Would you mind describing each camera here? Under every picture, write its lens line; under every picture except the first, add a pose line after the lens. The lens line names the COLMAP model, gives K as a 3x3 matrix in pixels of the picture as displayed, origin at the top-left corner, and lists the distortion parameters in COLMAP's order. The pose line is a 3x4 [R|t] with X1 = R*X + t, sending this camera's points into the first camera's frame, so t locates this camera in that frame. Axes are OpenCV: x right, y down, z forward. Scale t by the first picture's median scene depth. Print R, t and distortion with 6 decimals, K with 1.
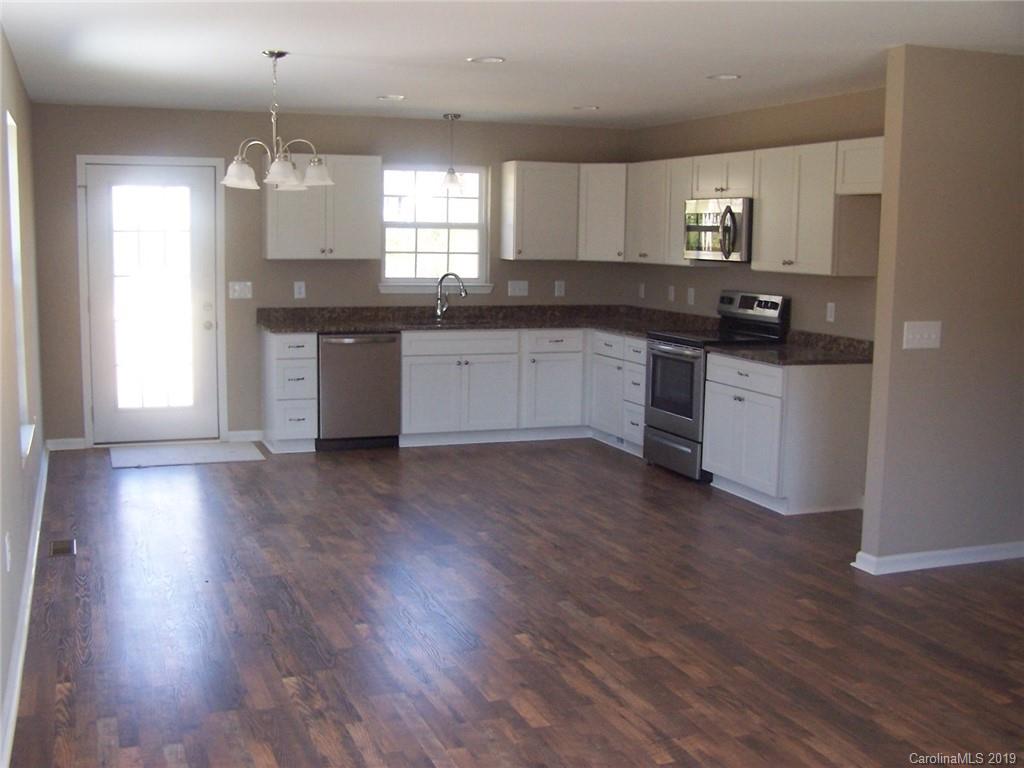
lens RADIAL K [[1149.6, 0, 512.1], [0, 1149.6, 384.8], [0, 0, 1]] dist [-0.122674, 0.000000]
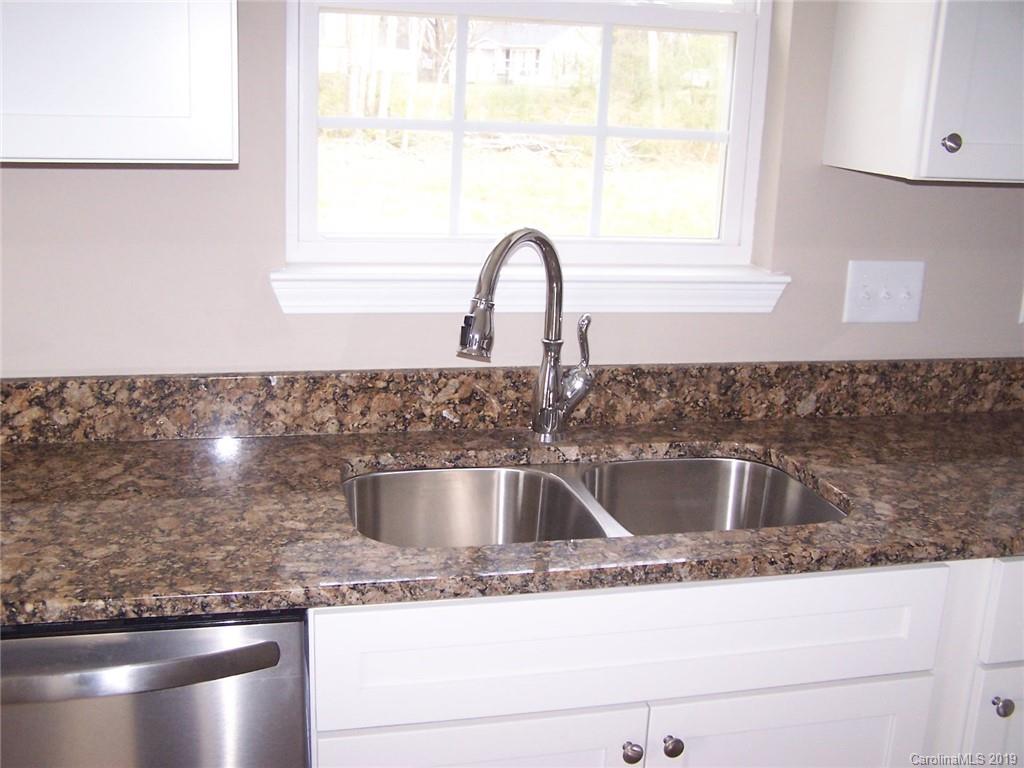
lens RADIAL K [[1149.6, 0, 511.6], [0, 1149.6, 385.8], [0, 0, 1]] dist [-0.122674, 0.000000]
pose [[0.993237, 0.048574, -0.105455, -0.048014], [-0.036848, 0.993201, 0.110428, -0.091294], [0.110101, -0.105795, 0.988274, 0.787236]]
